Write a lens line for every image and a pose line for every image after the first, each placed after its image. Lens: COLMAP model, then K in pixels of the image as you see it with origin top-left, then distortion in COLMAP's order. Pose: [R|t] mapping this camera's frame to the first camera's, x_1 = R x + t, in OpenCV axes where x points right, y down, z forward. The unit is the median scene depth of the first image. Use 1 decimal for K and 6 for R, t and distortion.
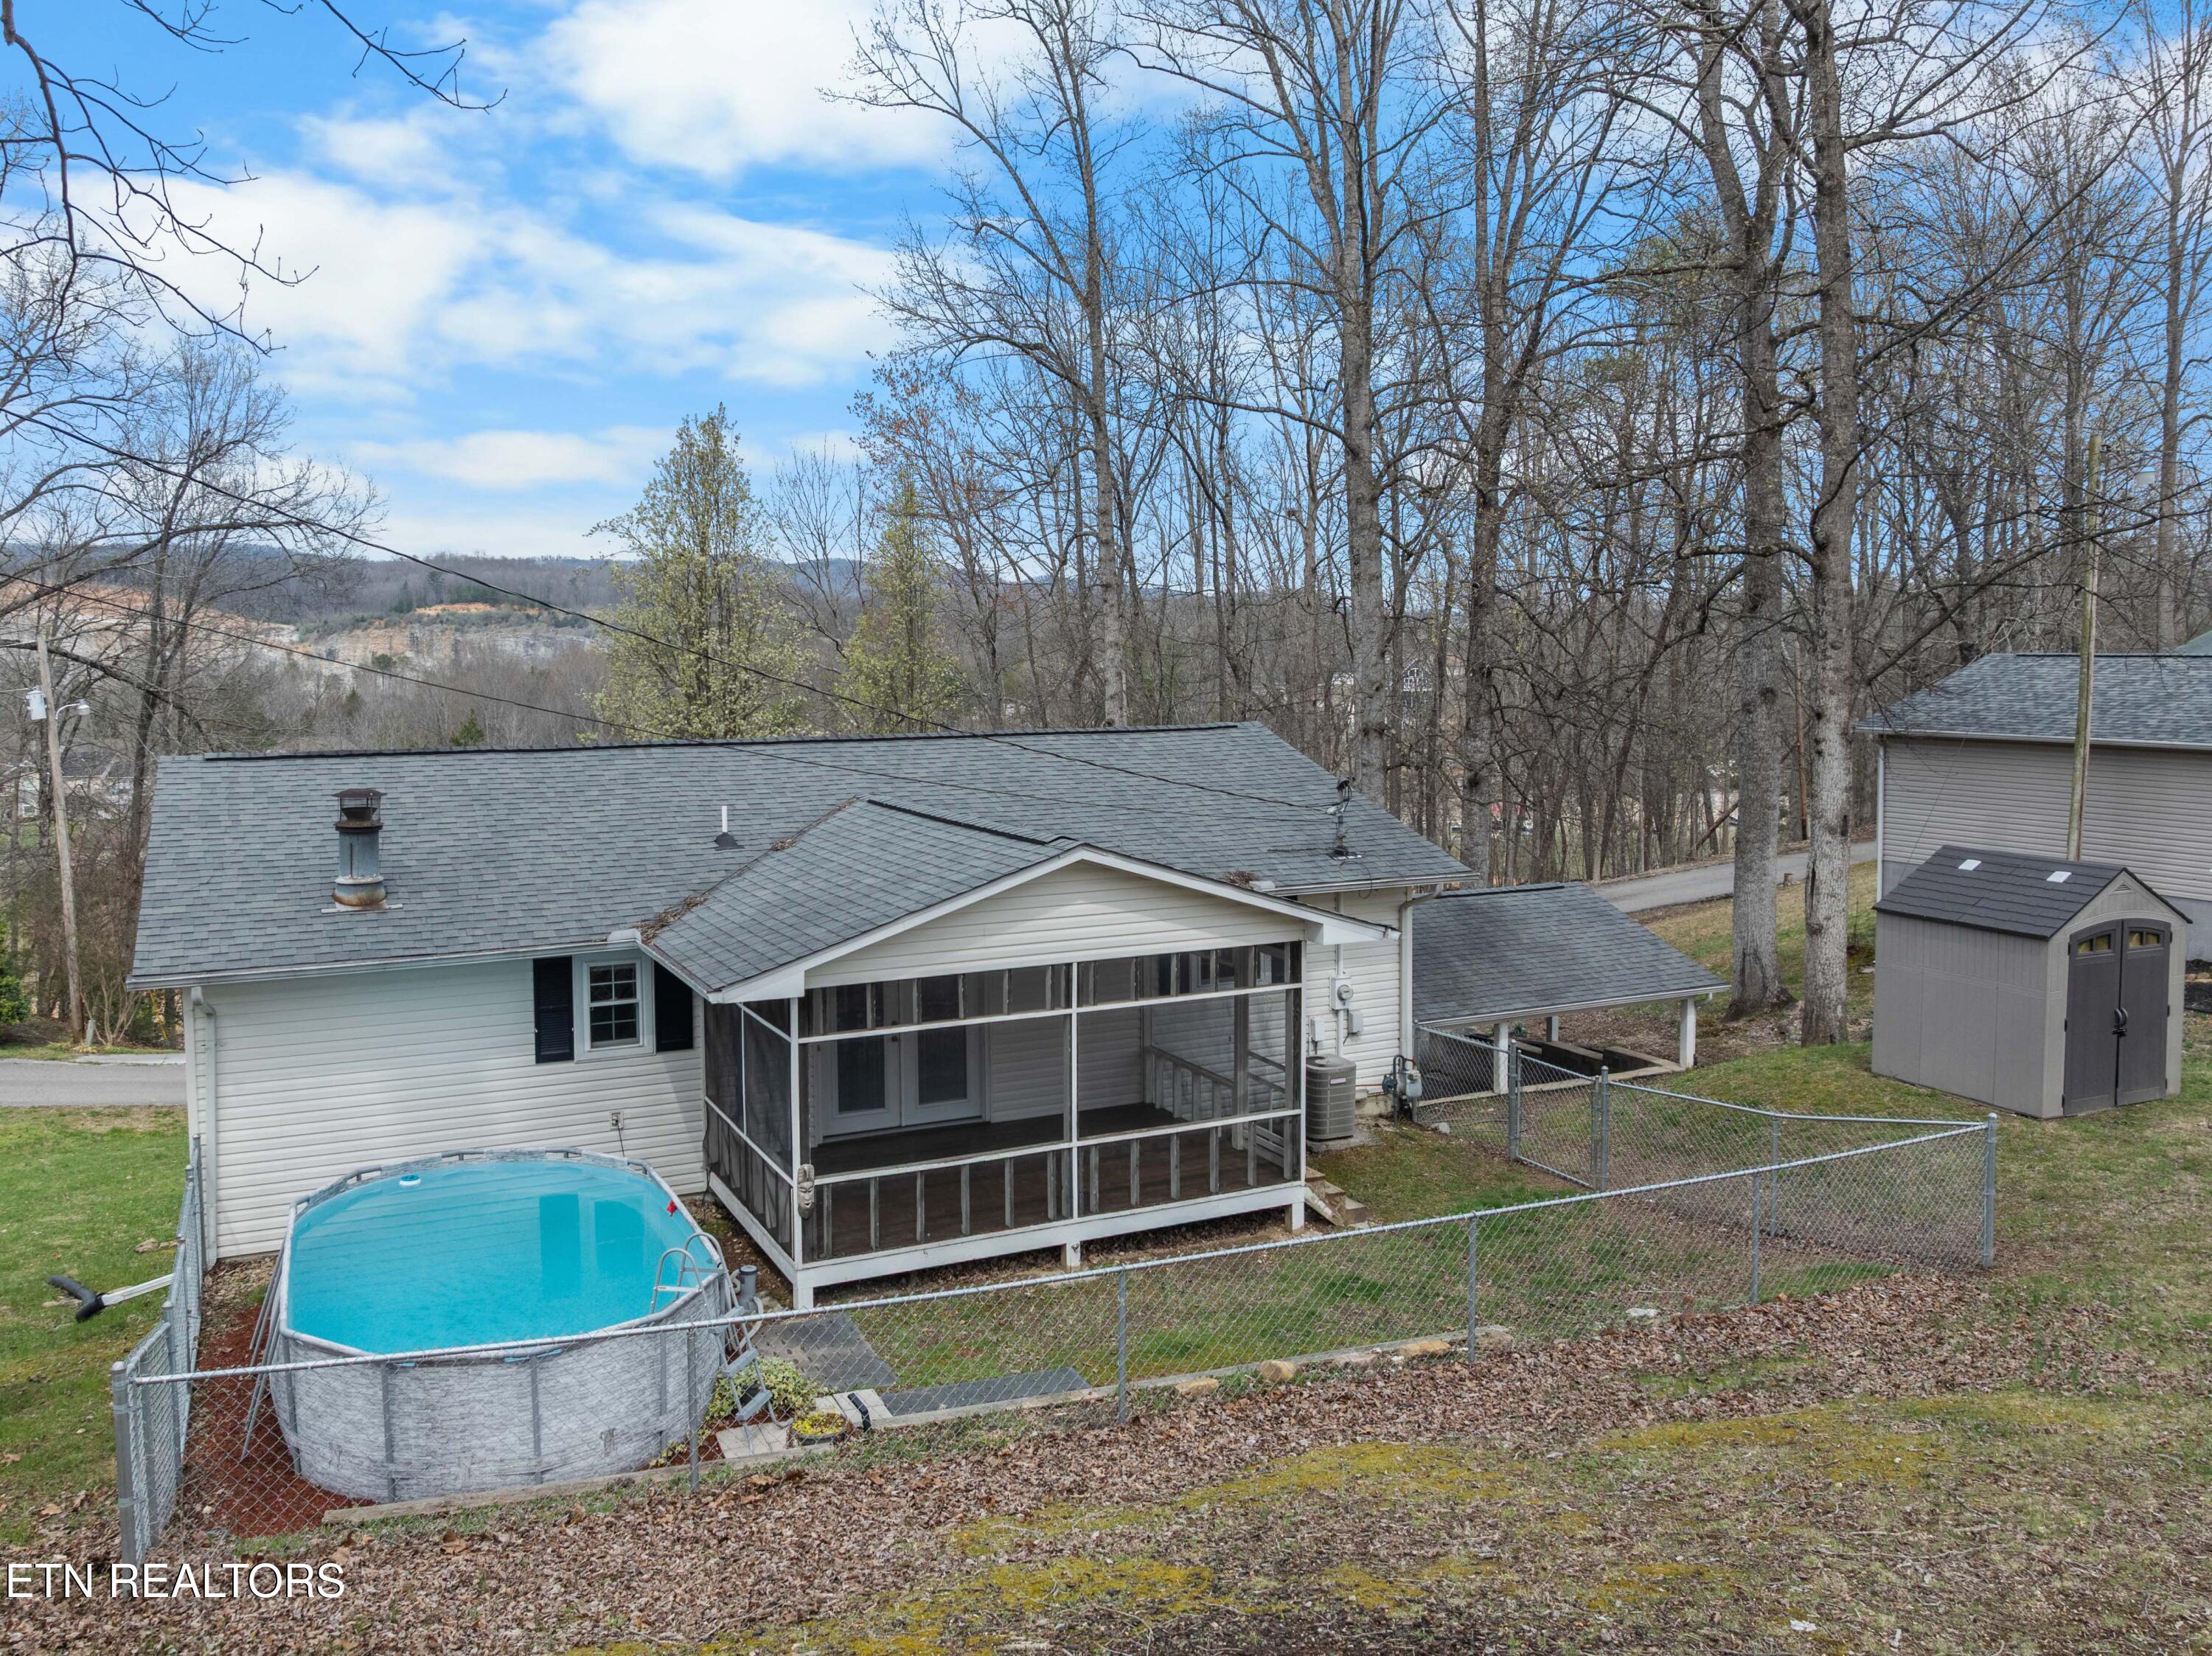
lens RADIAL K [[1762.8, 0, 1070.2], [0, 1762.8, 713.1], [0, 0, 1]] dist [-0.030764, -0.006218]
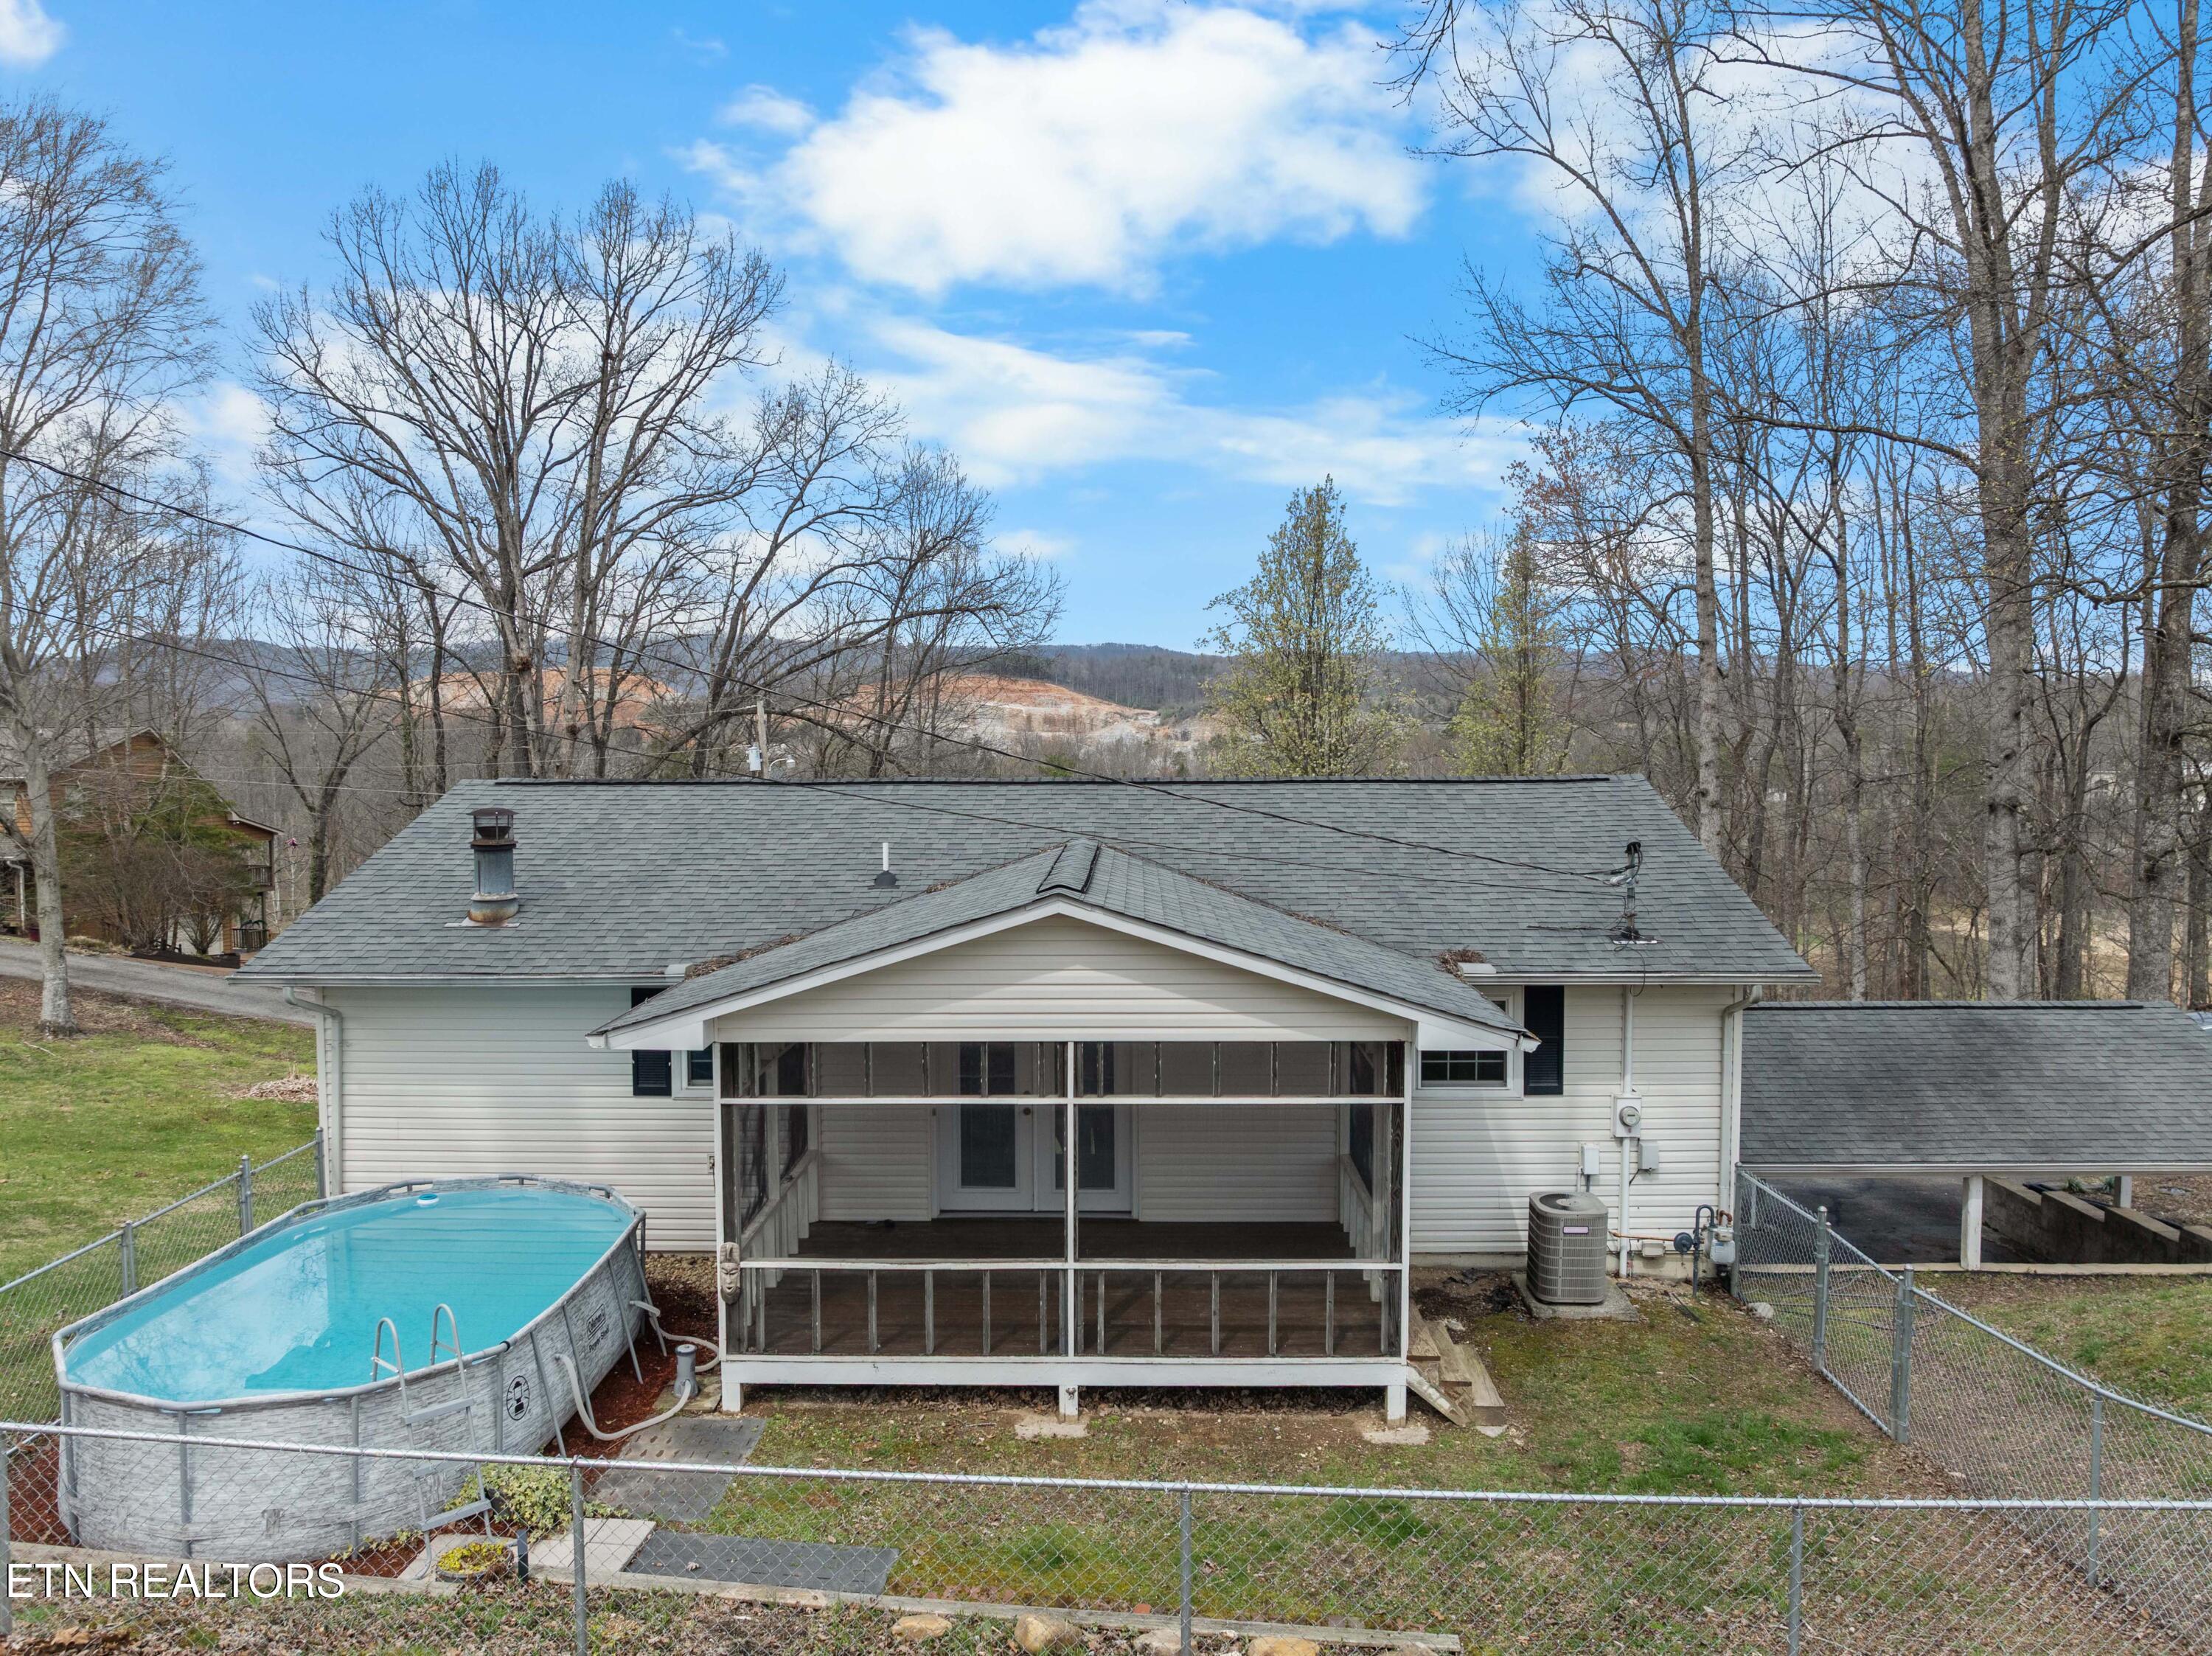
lens RADIAL K [[1599.8, 0, 1101.9], [0, 1599.8, 796.2], [0, 0, 1]] dist [-0.034170, -0.008669]
pose [[0.890552, 0.021768, -0.454359, 0.324975], [-0.021073, 0.999756, 0.006594, 0.022587], [0.454392, 0.003702, 0.890794, 0.332145]]
